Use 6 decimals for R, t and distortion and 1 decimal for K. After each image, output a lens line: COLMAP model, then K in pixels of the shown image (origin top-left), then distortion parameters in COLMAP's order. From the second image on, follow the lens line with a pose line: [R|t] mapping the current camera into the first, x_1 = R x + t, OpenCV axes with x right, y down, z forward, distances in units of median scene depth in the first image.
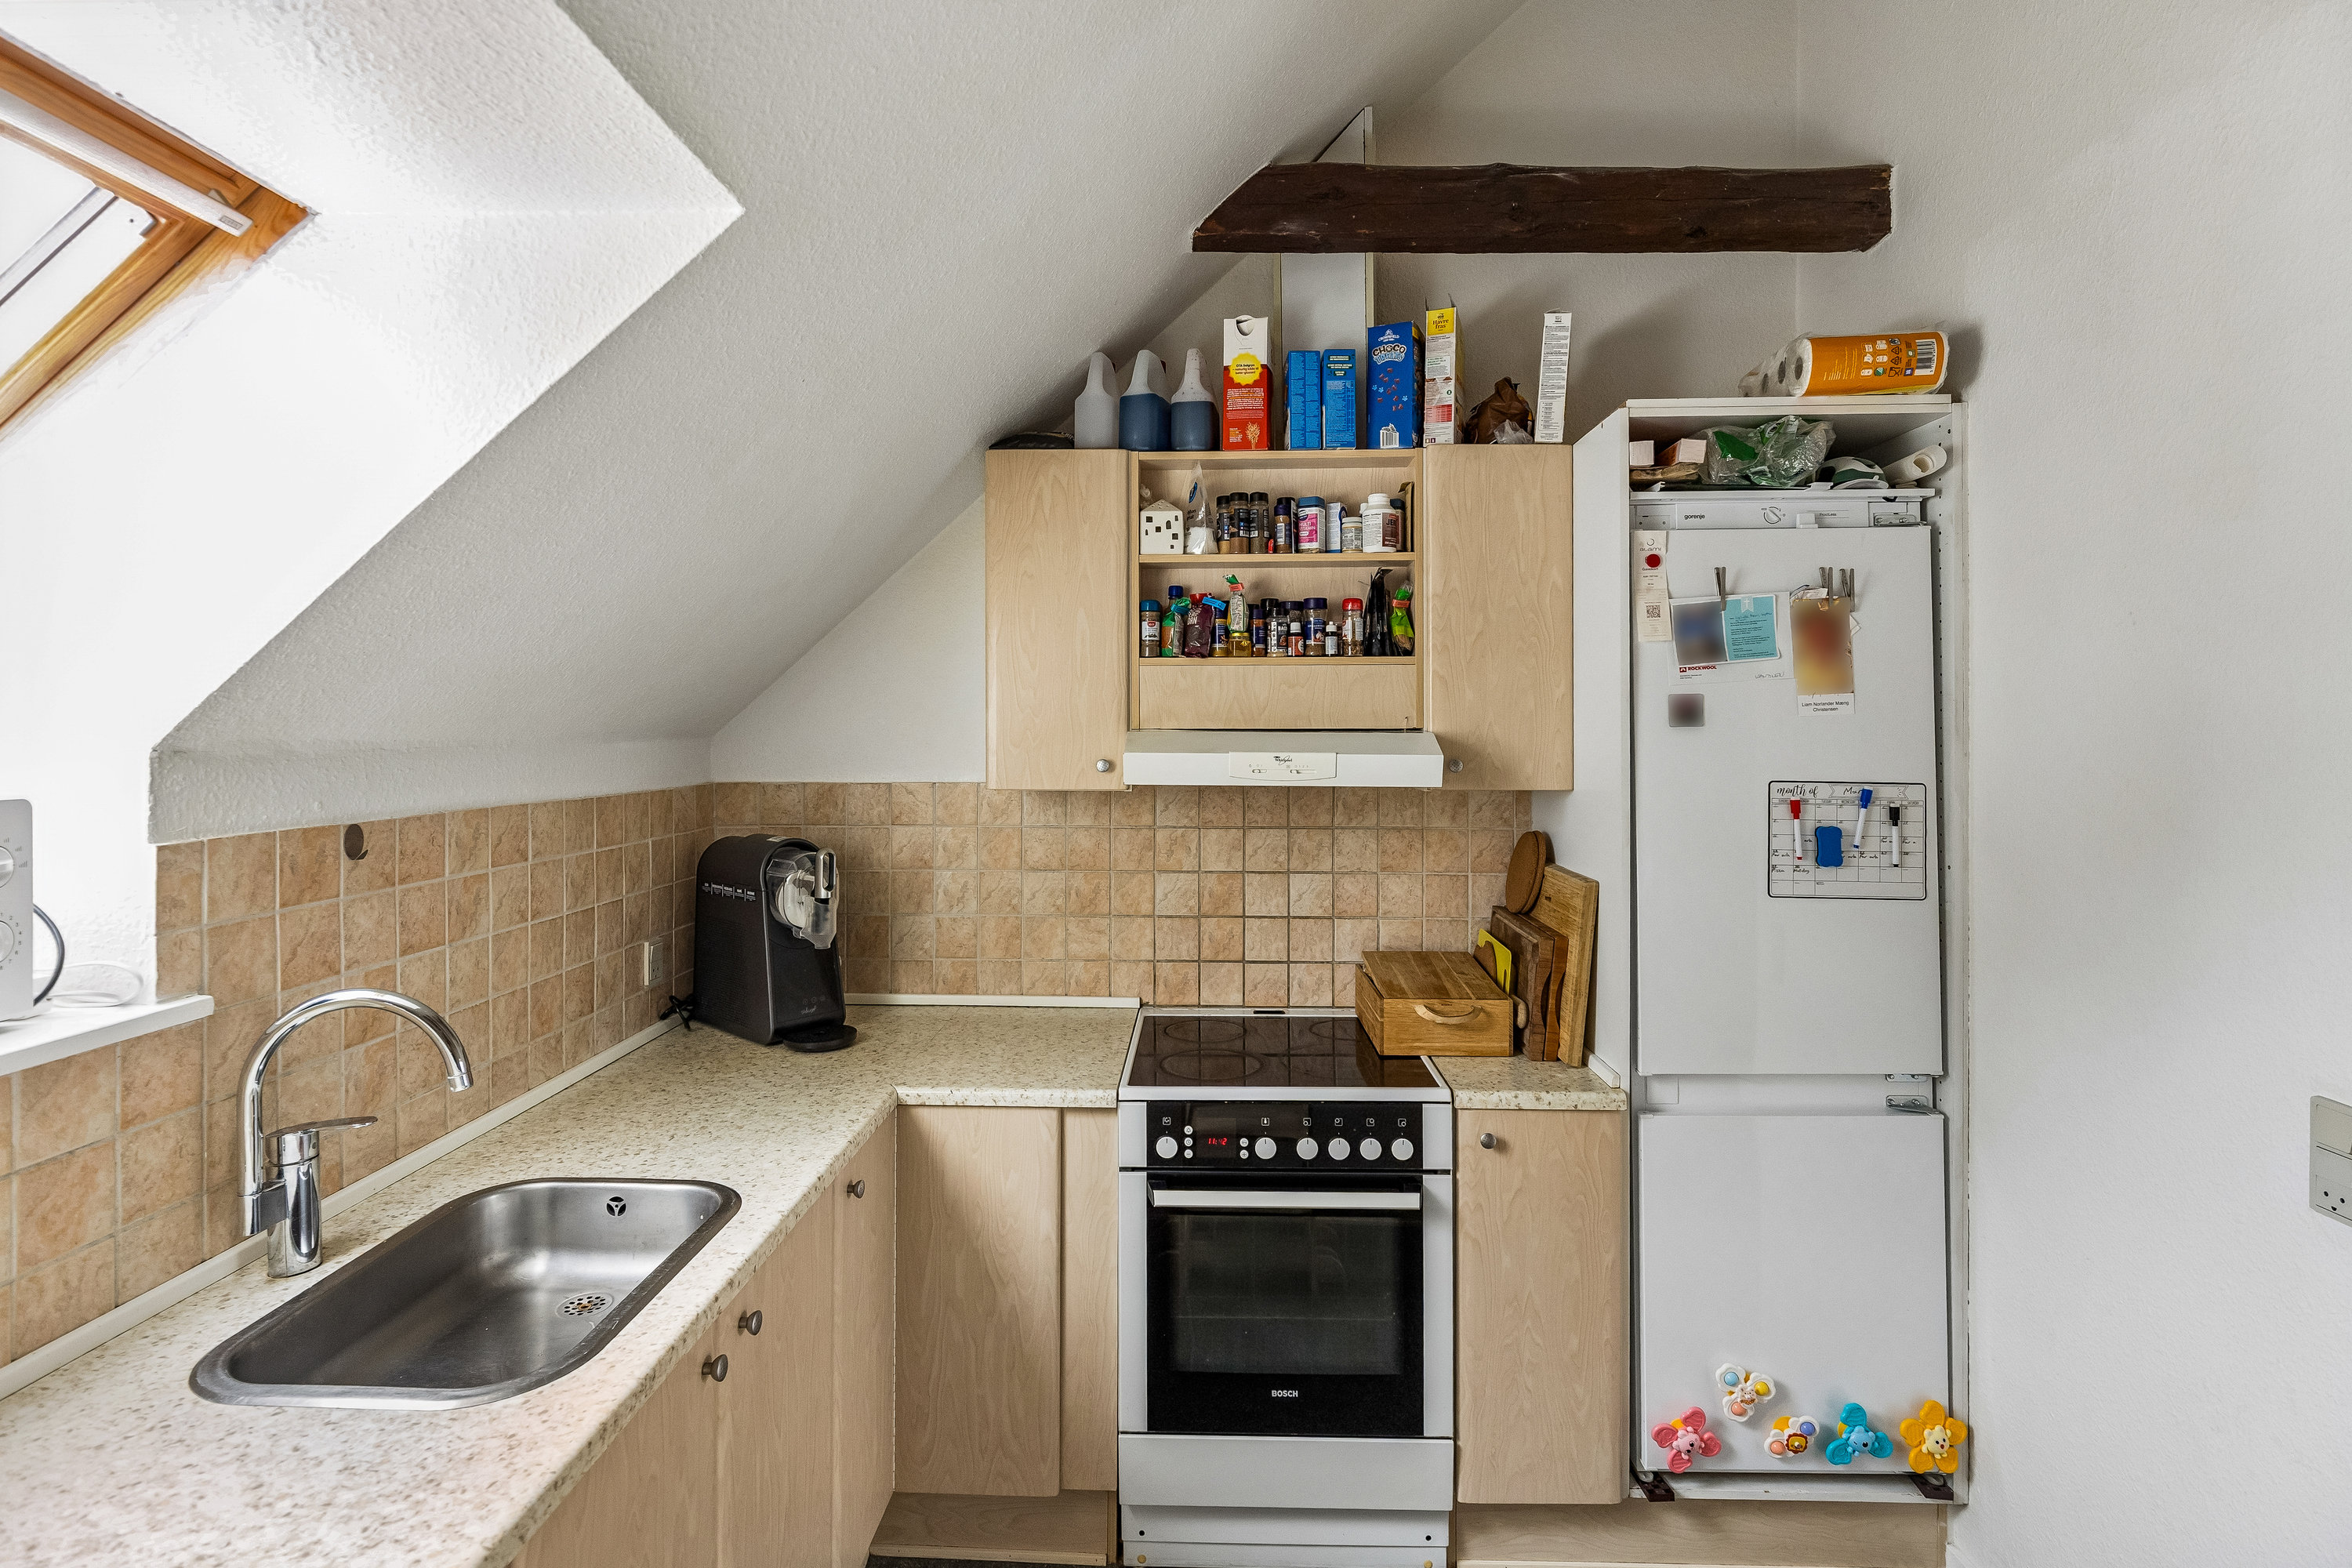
lens RADIAL K [[1120.2, 0, 1184.4], [0, 1120.2, 729.6], [0, 0, 1]] dist [-0.000566, -0.002150]
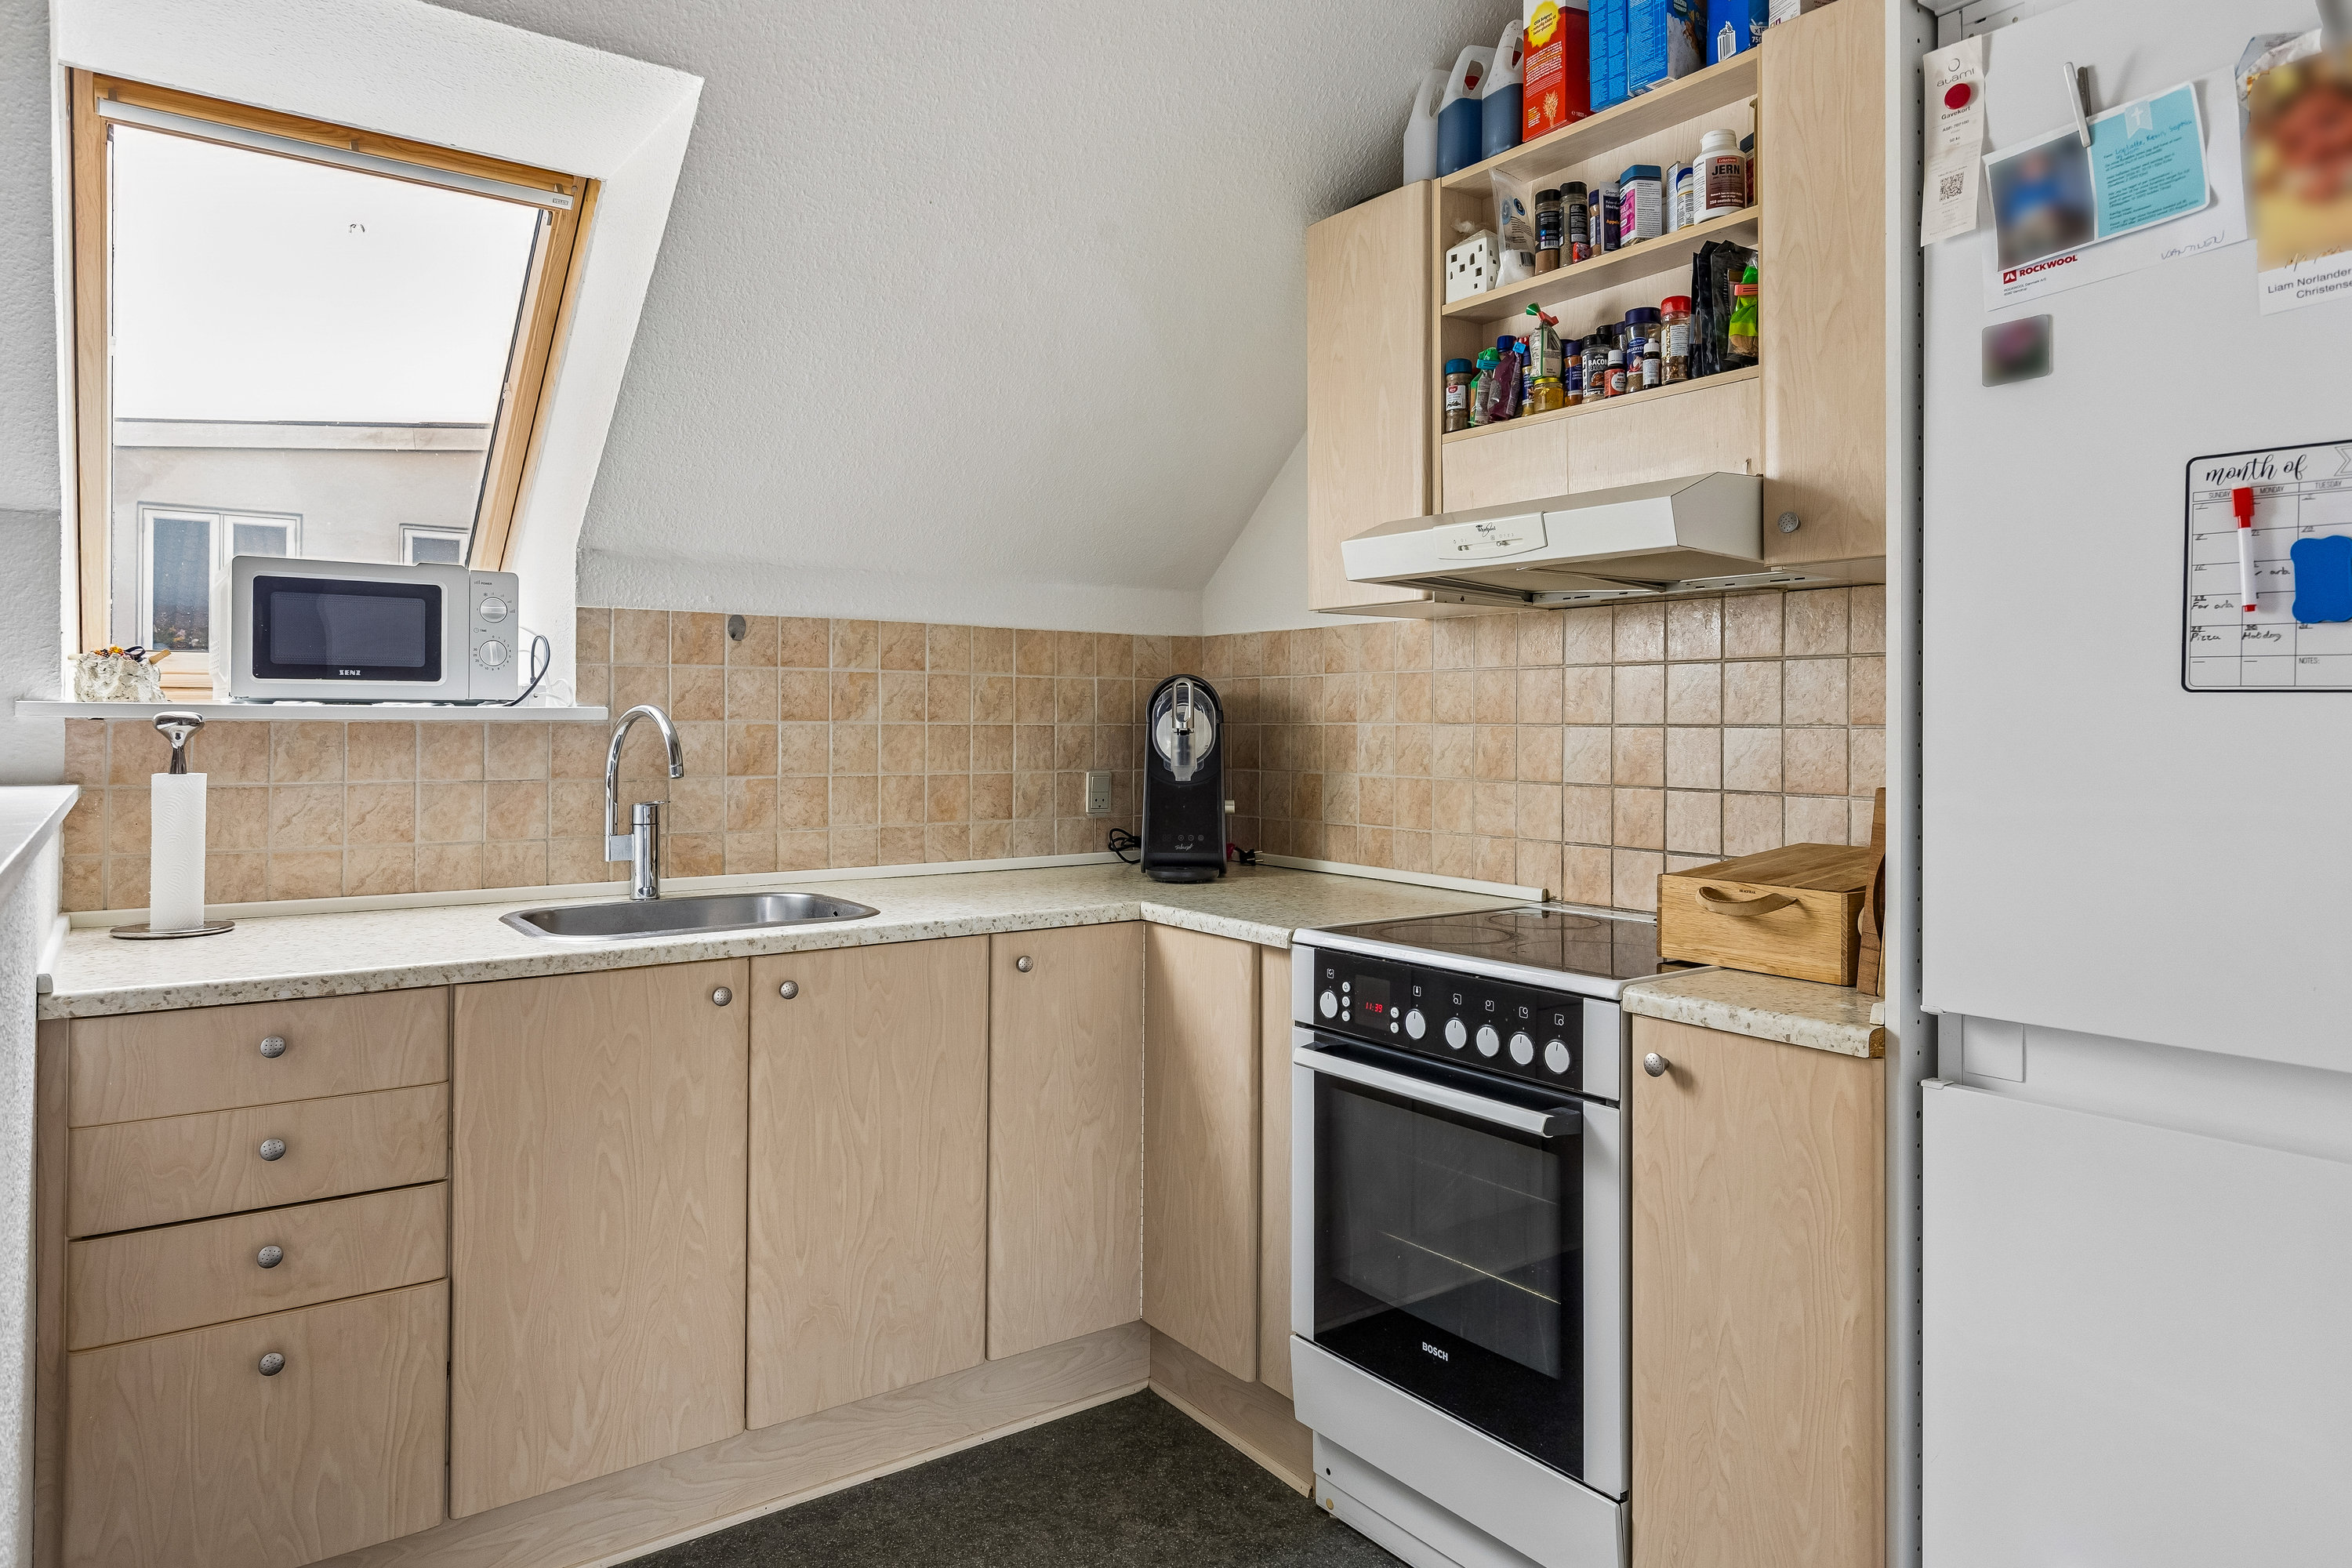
lens RADIAL K [[1437.7, 0, 1172.3], [0, 1437.7, 716.0], [0, 0, 1]] dist [0.001658, -0.000335]
pose [[0.614456, -0.002954, -0.788946, 0.743439], [-0.002768, 0.999979, -0.005900, 0.164012], [0.788946, 0.005809, 0.614435, 0.250407]]
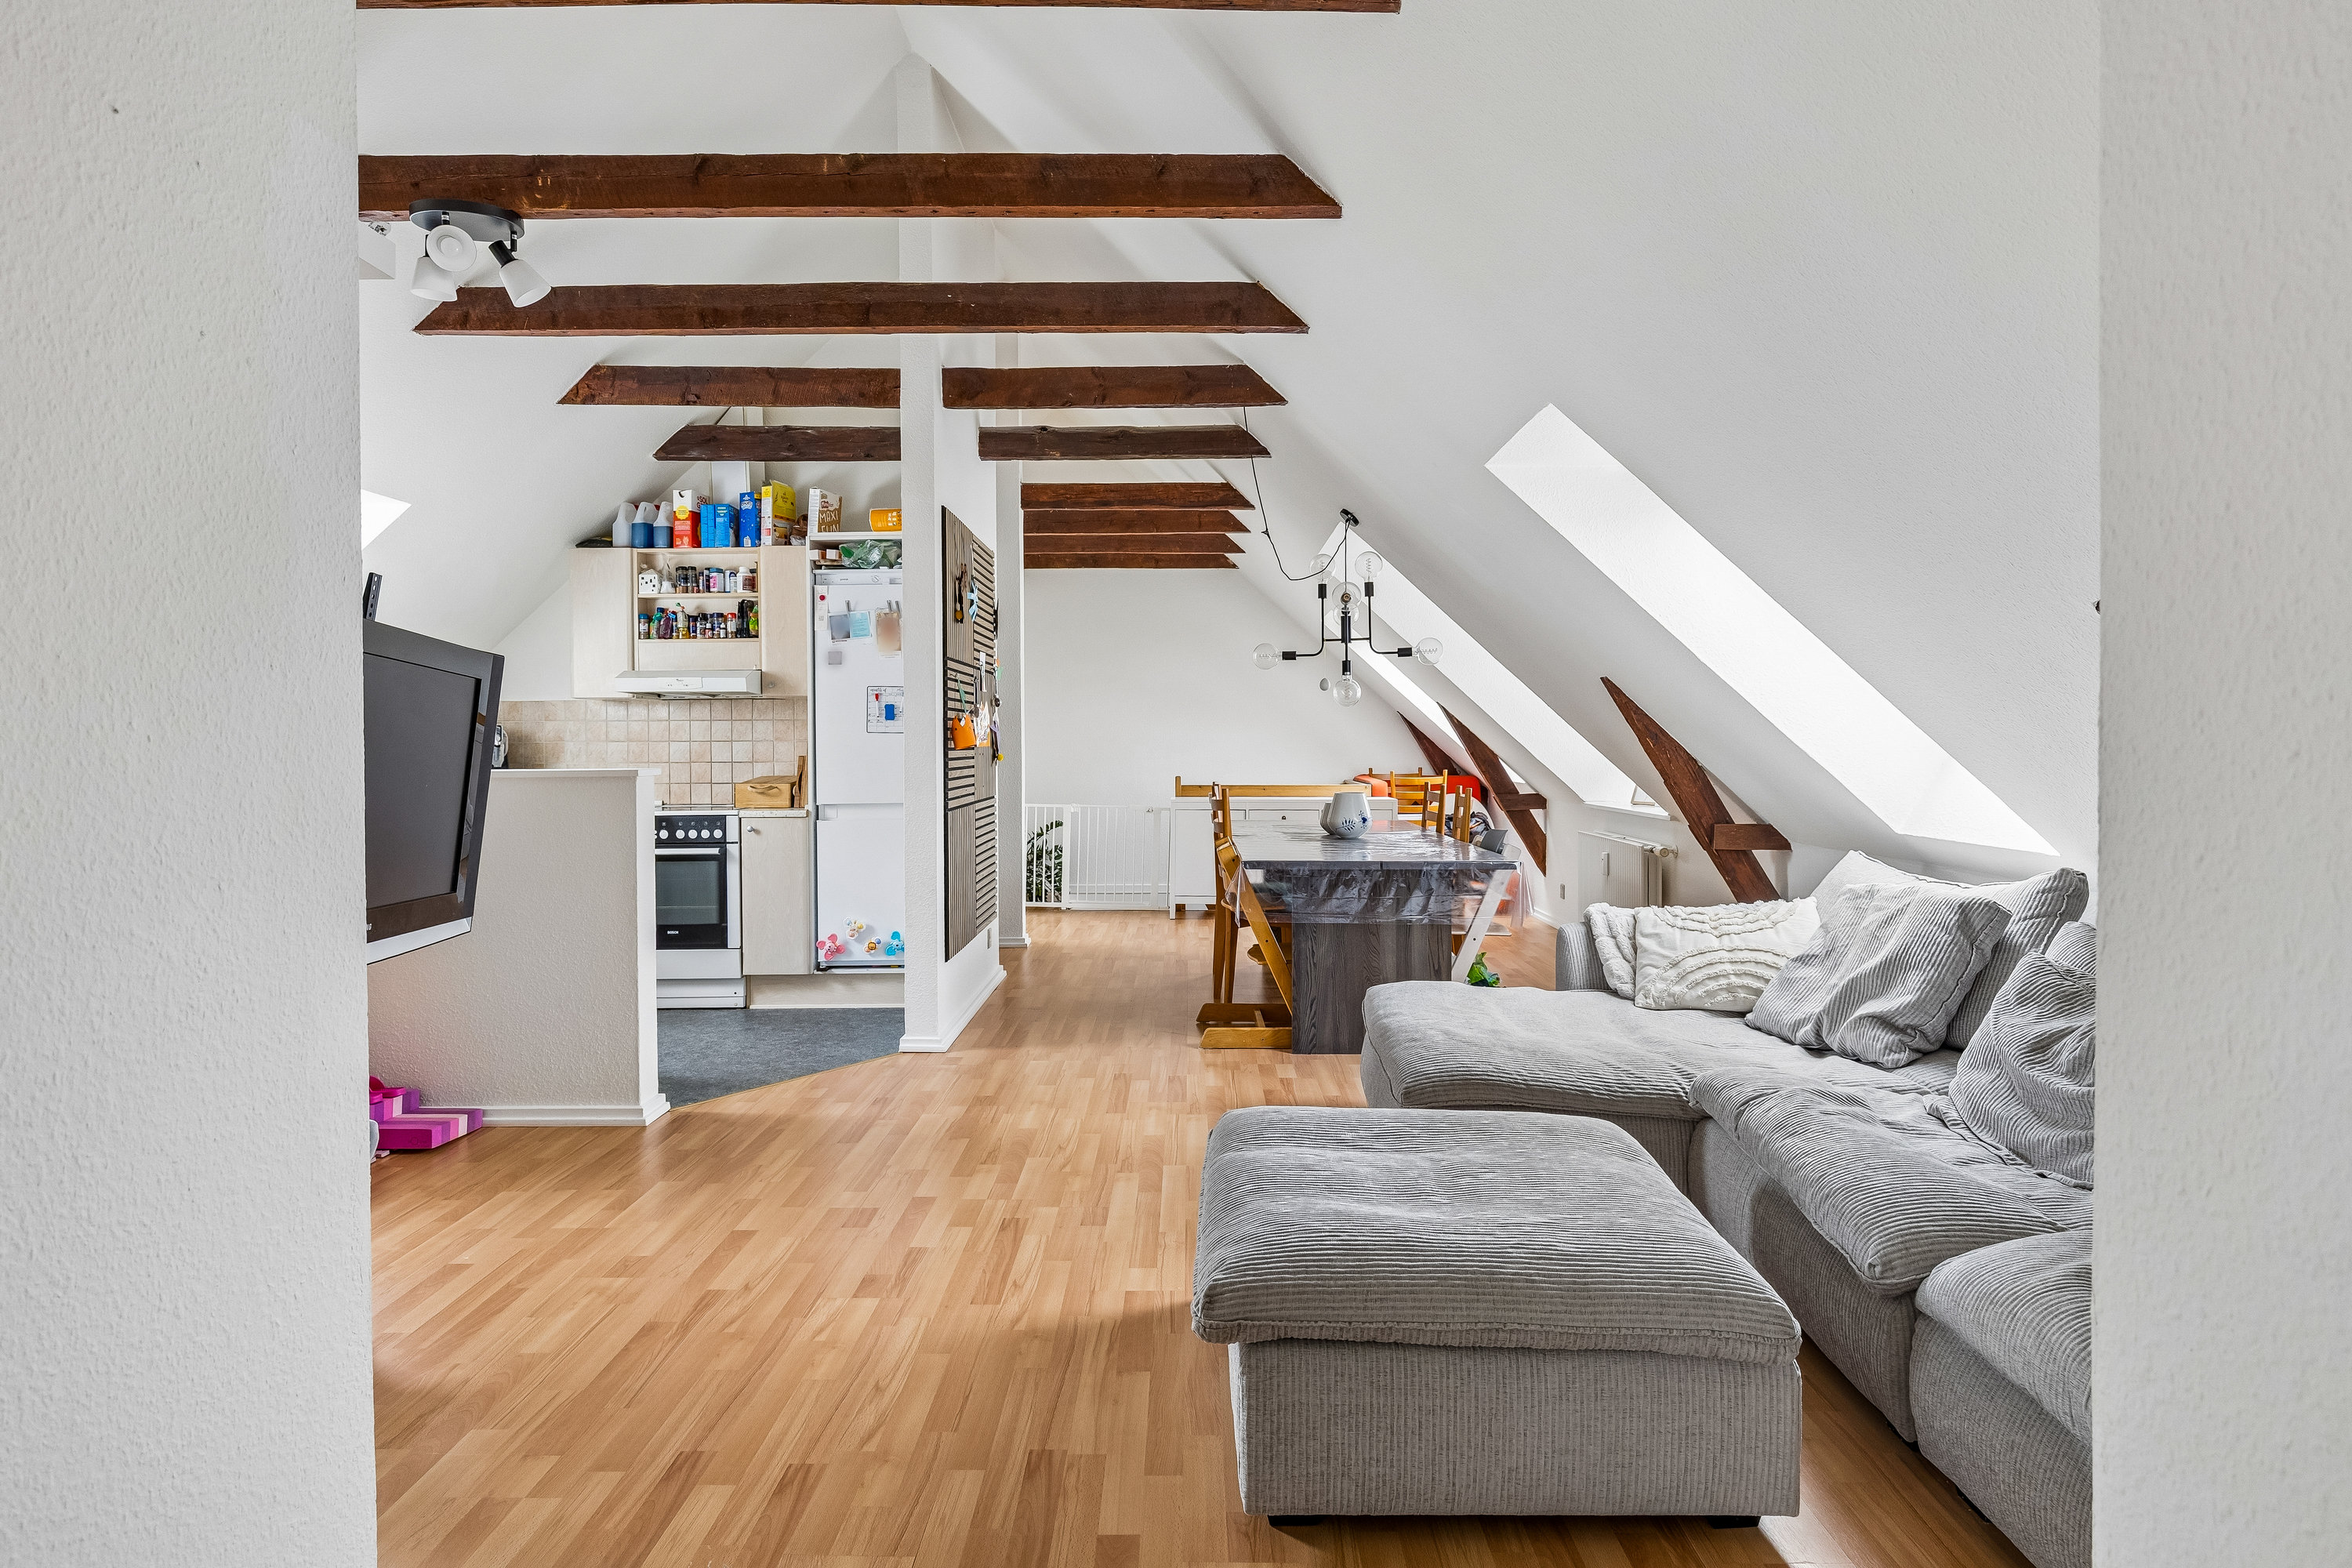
lens RADIAL K [[1262.1, 0, 1192.2], [0, 1262.1, 749.9], [0, 0, 1]] dist [-0.002886, -0.000083]
pose [[0.999850, -0.008172, 0.015294, 1.190530], [0.008094, 0.999954, 0.005143, 0.177931], [-0.015335, -0.005018, 0.999870, -1.801735]]
